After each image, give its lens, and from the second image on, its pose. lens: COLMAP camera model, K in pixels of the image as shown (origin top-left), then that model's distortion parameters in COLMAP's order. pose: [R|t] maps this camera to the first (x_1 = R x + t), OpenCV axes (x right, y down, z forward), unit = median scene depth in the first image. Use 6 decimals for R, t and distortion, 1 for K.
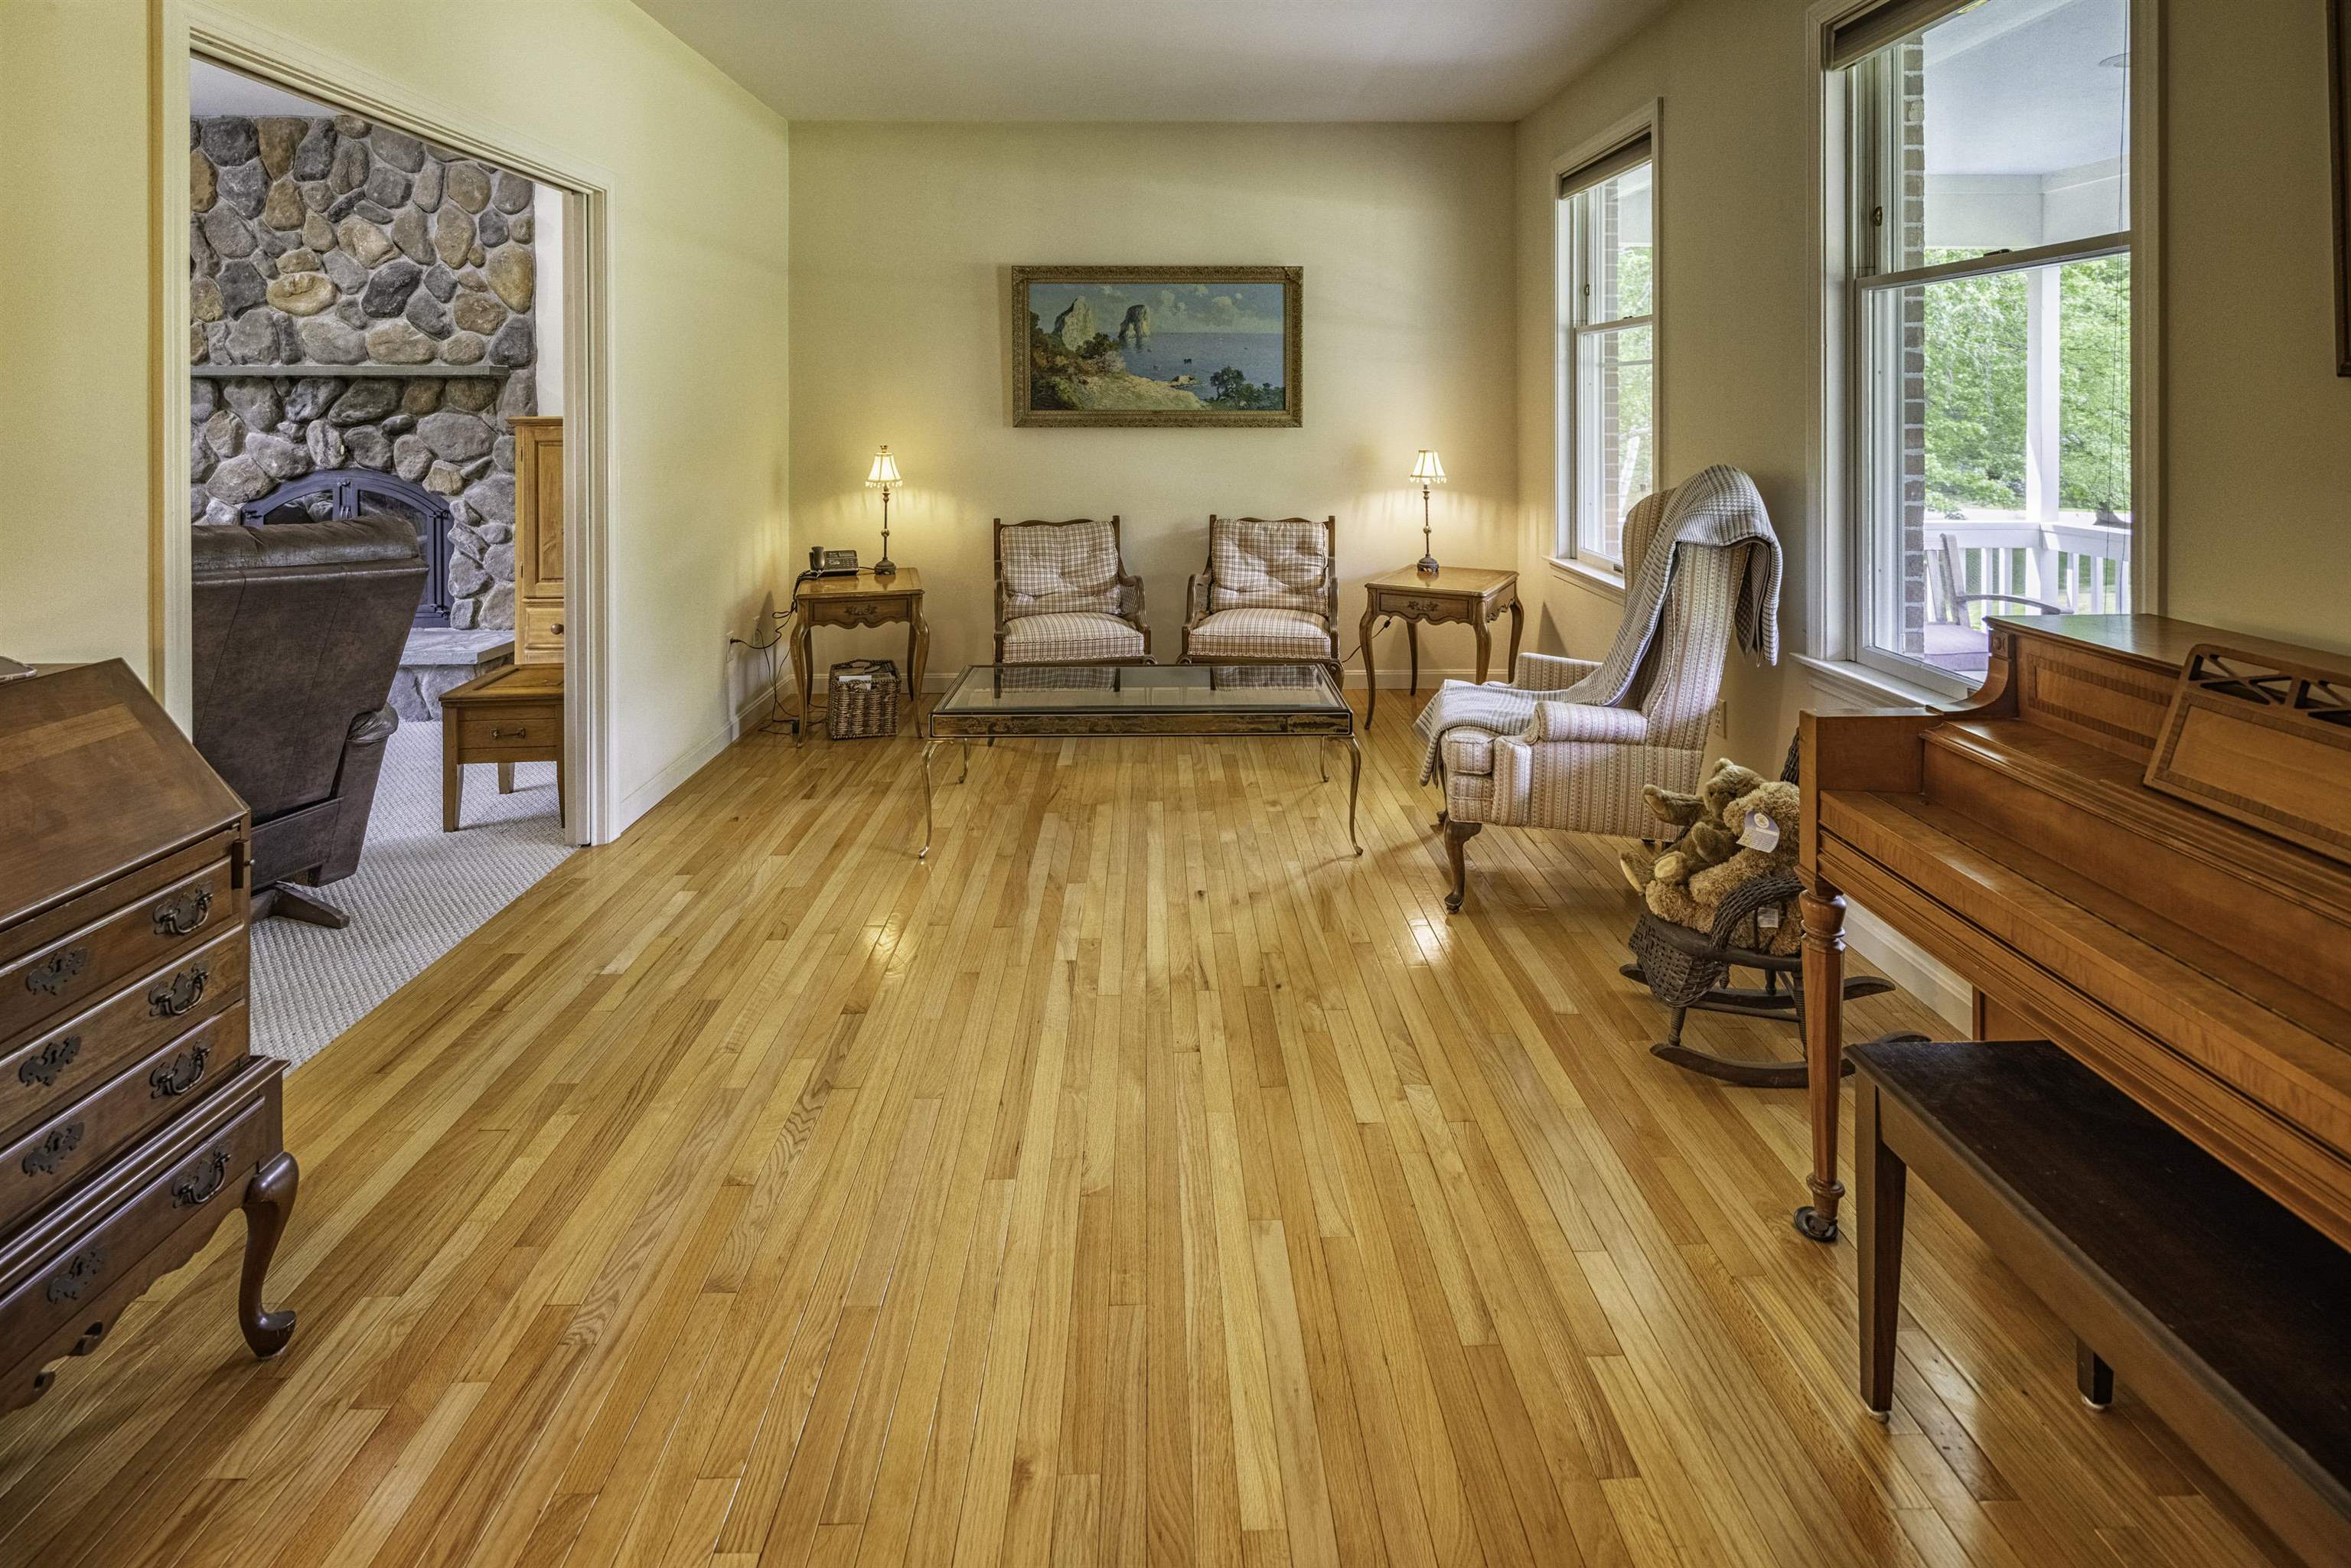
lens RADIAL K [[1146.1, 0, 1161.3], [0, 1146.1, 406.9], [0, 0, 1]] dist [0.004362, -0.000257]
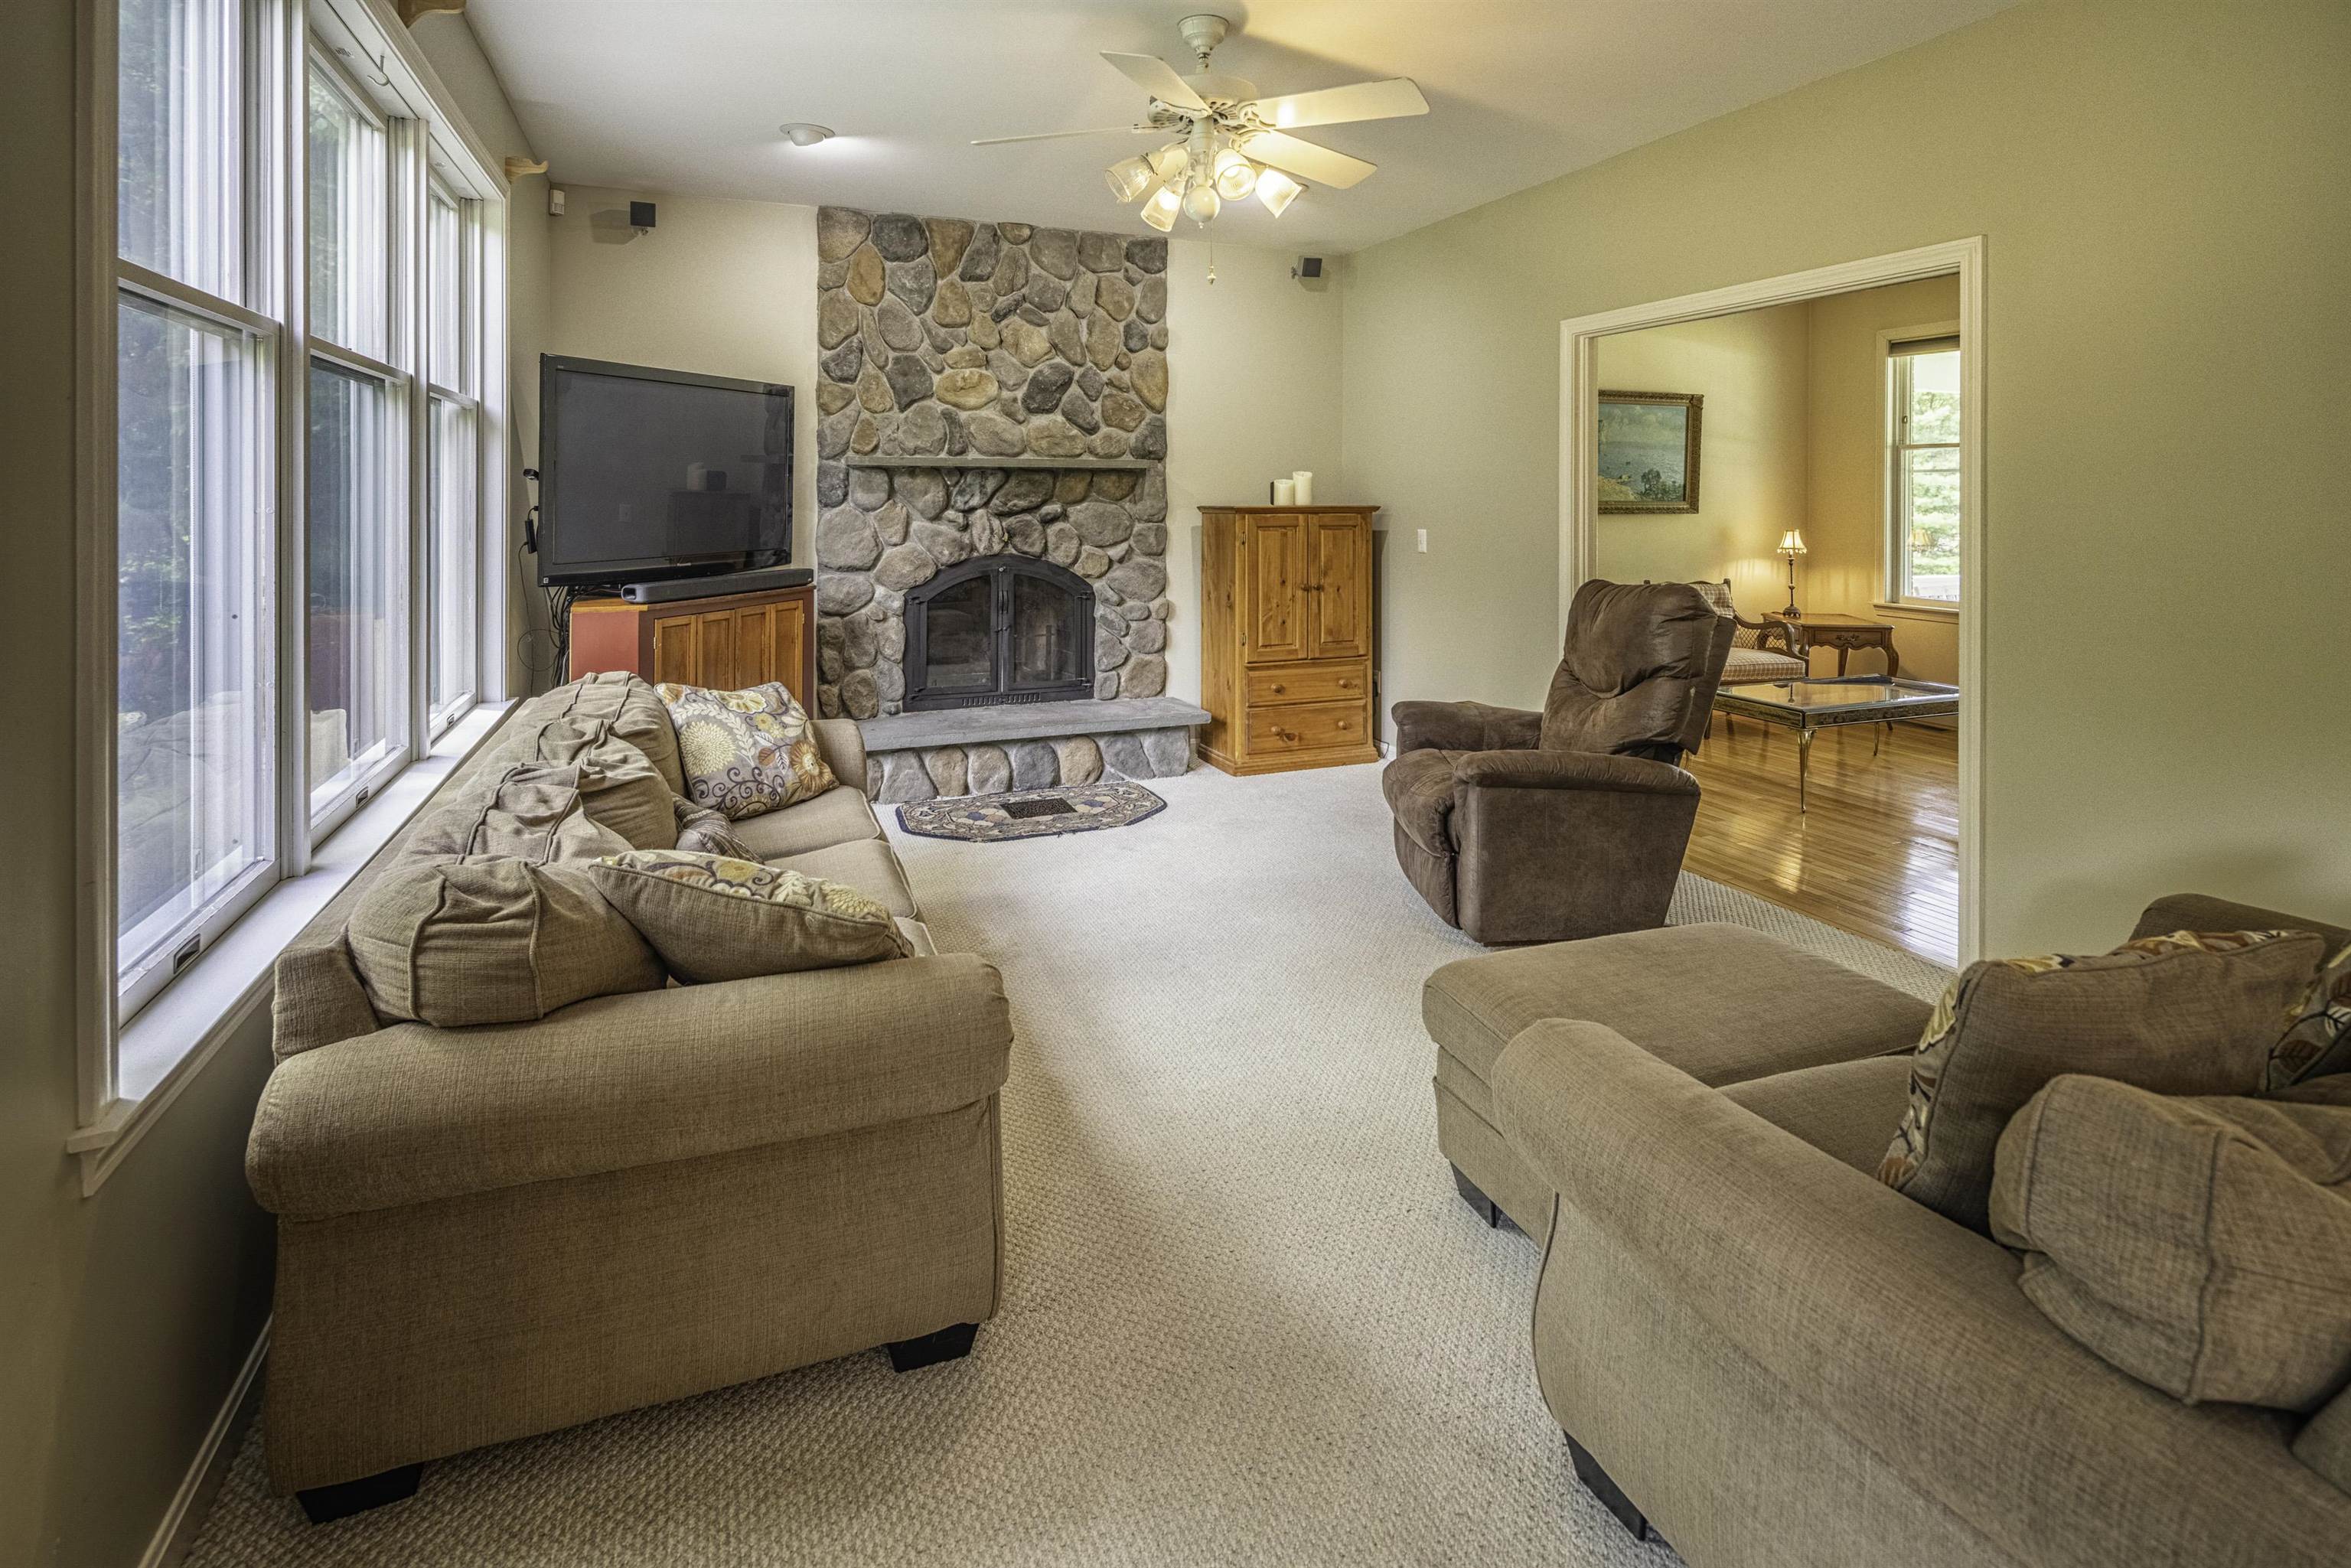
lens RADIAL K [[1135.4, 0, 1153.5], [0, 1135.4, 497.1], [0, 0, 1]] dist [0.009629, -0.000095]
pose [[0.938113, 0.002793, 0.346317, -0.946861], [-0.003022, 0.999995, 0.000120, -0.000062], [-0.346315, -0.001159, 0.938118, -0.032490]]
